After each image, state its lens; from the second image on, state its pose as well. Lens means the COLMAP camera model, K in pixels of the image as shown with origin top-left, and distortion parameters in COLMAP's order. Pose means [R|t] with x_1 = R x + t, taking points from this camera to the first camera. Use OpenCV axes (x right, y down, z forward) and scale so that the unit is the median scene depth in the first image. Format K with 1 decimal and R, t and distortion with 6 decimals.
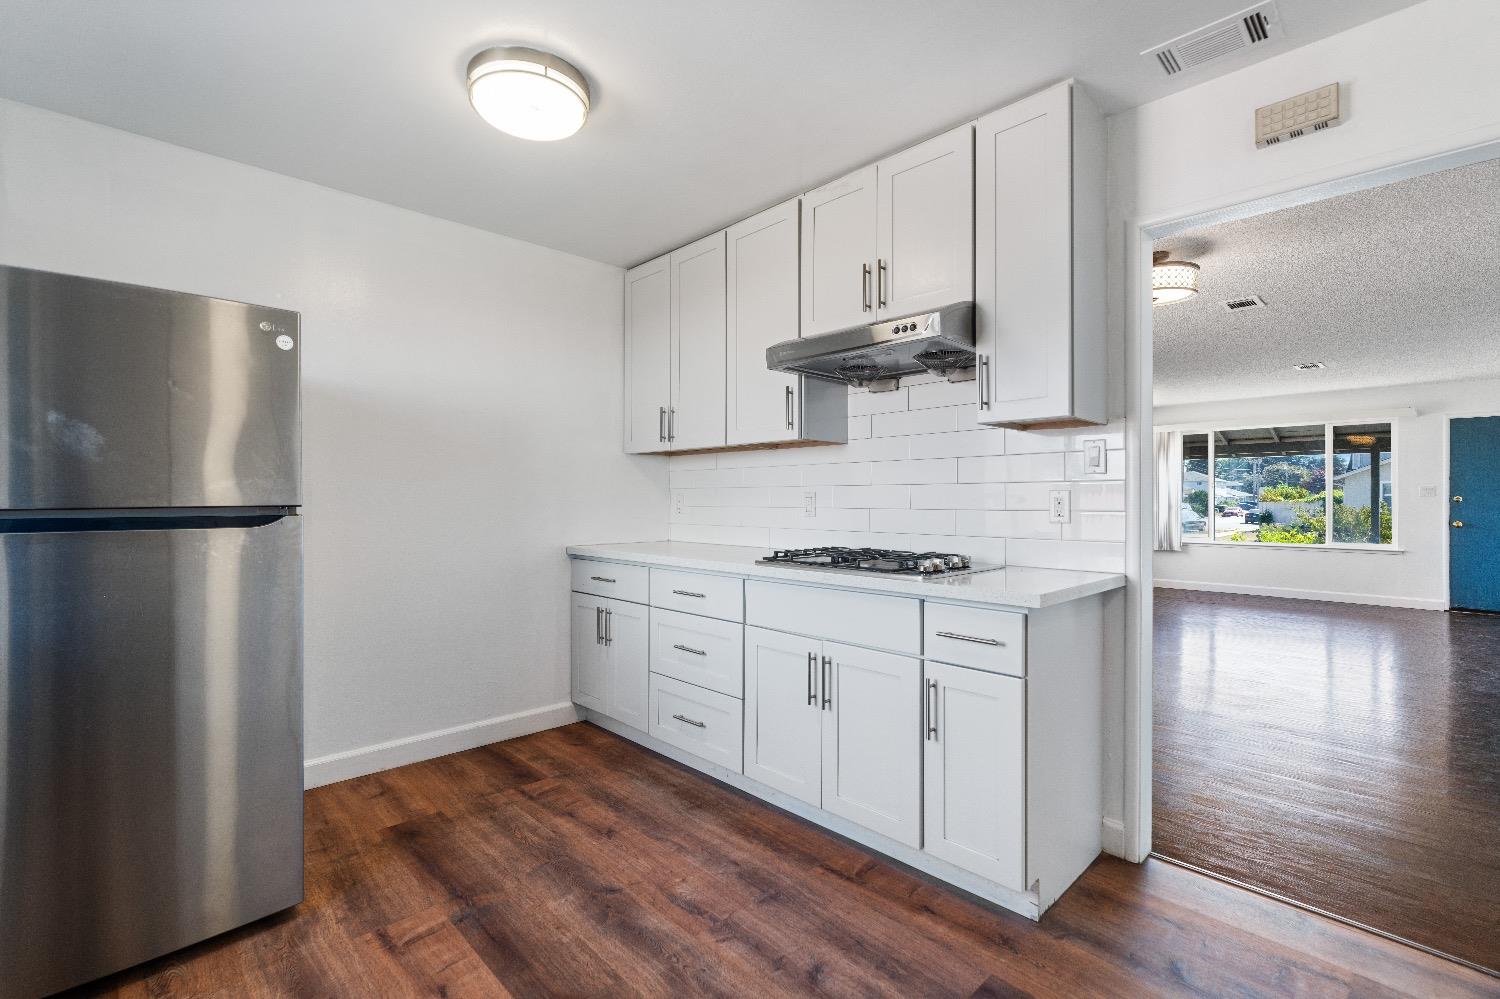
lens RADIAL K [[662.6, 0, 749.9], [0, 662.6, 494.0], [0, 0, 1]] dist [0.002170, 0.000314]
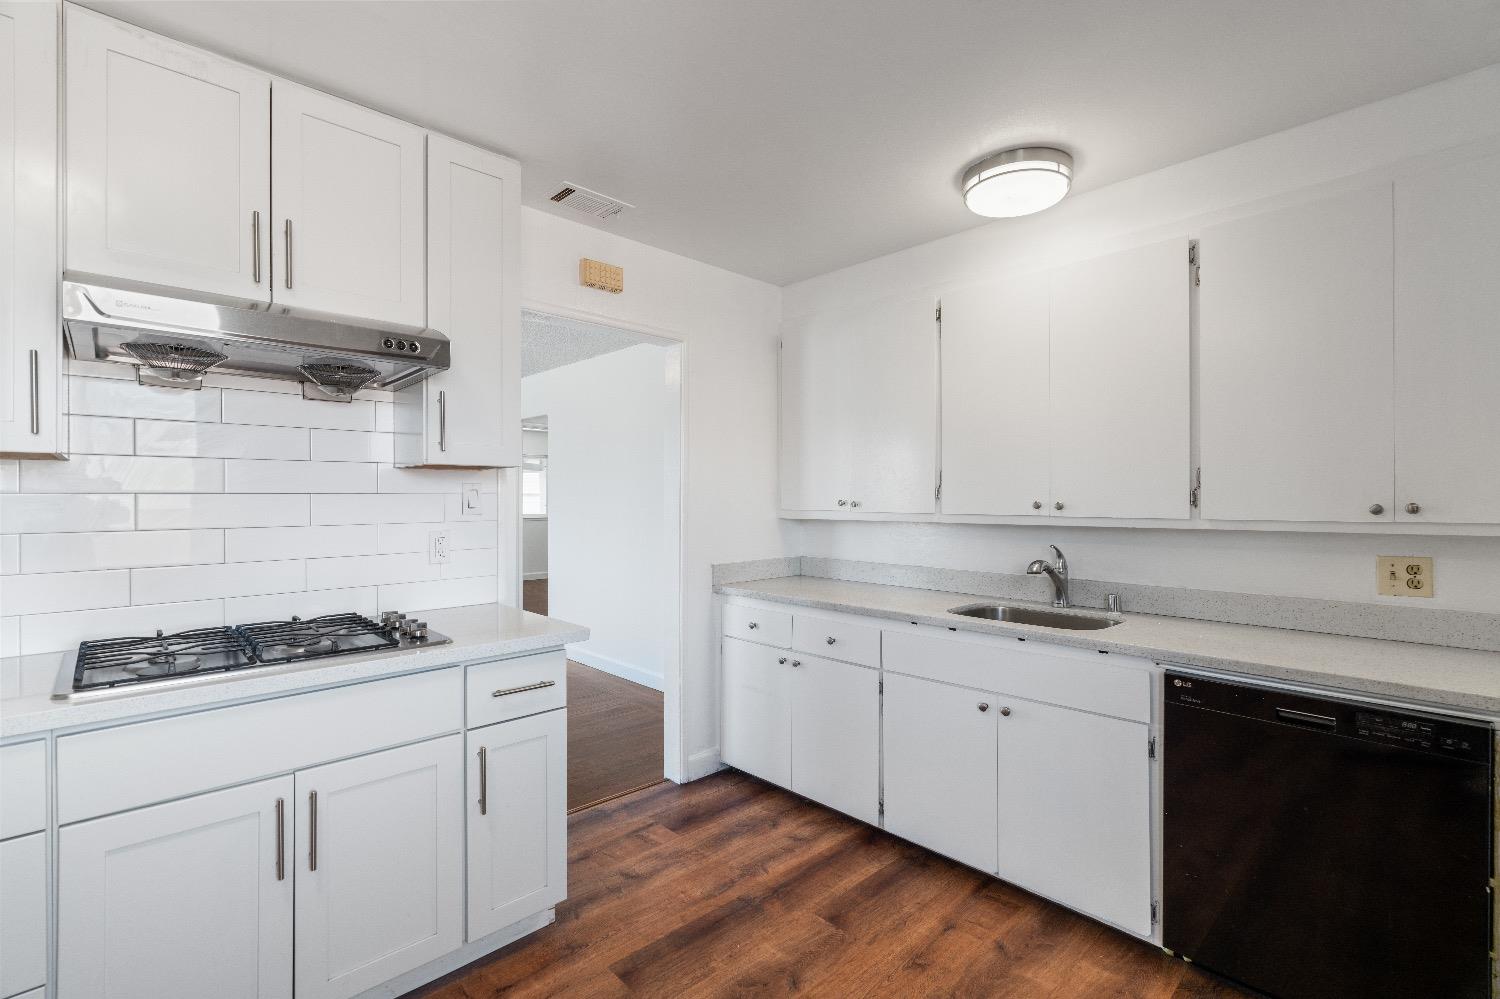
lens RADIAL K [[689.2, 0, 743.6], [0, 689.2, 496.9], [0, 0, 1]] dist [-0.001797, -0.000063]
pose [[0.005717, -0.005066, 0.999971, -0.745479], [-0.004568, 0.999977, 0.005092, -0.085055], [-0.999973, -0.004597, 0.005693, 0.688943]]
